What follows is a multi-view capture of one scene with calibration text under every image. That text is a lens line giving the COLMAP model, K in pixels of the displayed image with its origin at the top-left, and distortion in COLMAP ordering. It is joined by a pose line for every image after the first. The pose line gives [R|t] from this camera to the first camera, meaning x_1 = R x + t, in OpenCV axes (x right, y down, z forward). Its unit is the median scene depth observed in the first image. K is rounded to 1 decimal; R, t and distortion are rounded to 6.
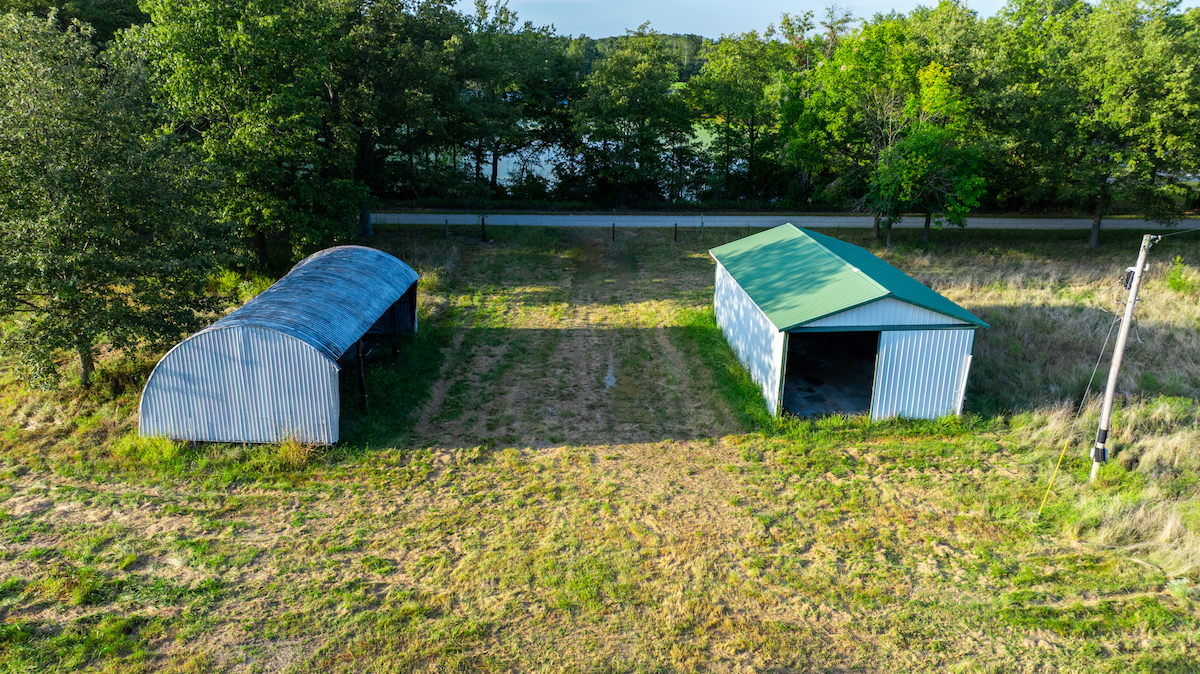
lens RADIAL K [[843.0, 0, 600.0], [0, 843.0, 337.0], [0, 0, 1]] dist [-0.002785, 0.019267]
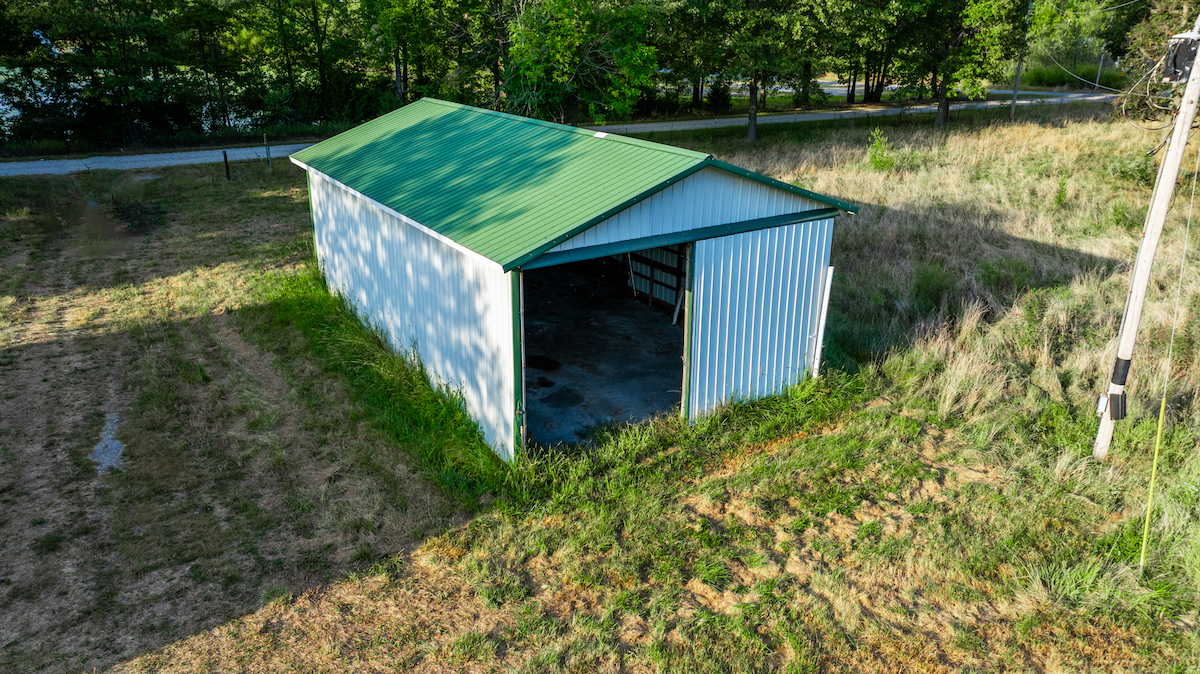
lens RADIAL K [[860.8, 0, 595.8], [0, 860.8, 299.6], [0, 0, 1]] dist [-0.021894, -0.000793]
pose [[0.879464, -0.155803, 0.449743, 0.047889], [0.159357, 0.986758, 0.030219, 0.001883], [-0.448496, 0.045093, 0.892646, 0.516822]]
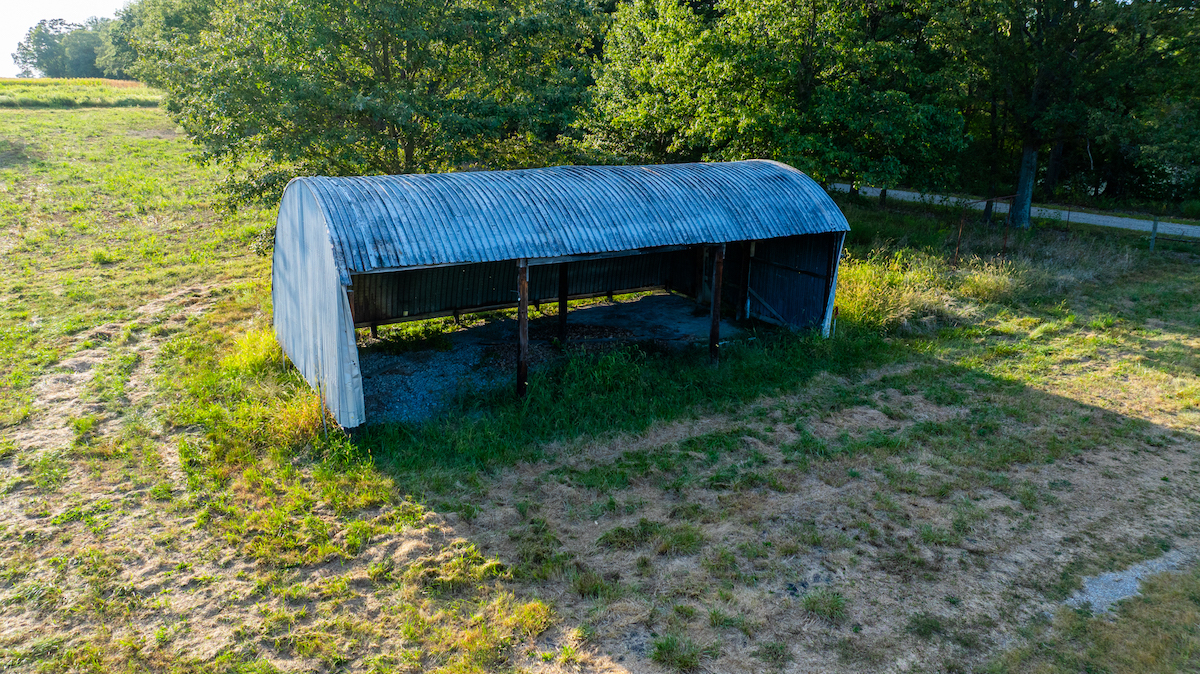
lens RADIAL K [[836.6, 0, 600.0], [0, 836.6, 337.0], [0, 0, 1]] dist [-0.007969, 0.001607]
pose [[0.537927, 0.220912, -0.813531, 0.144054], [-0.275771, 0.958069, 0.077814, -0.009123], [0.796609, 0.182490, 0.576292, 0.676614]]
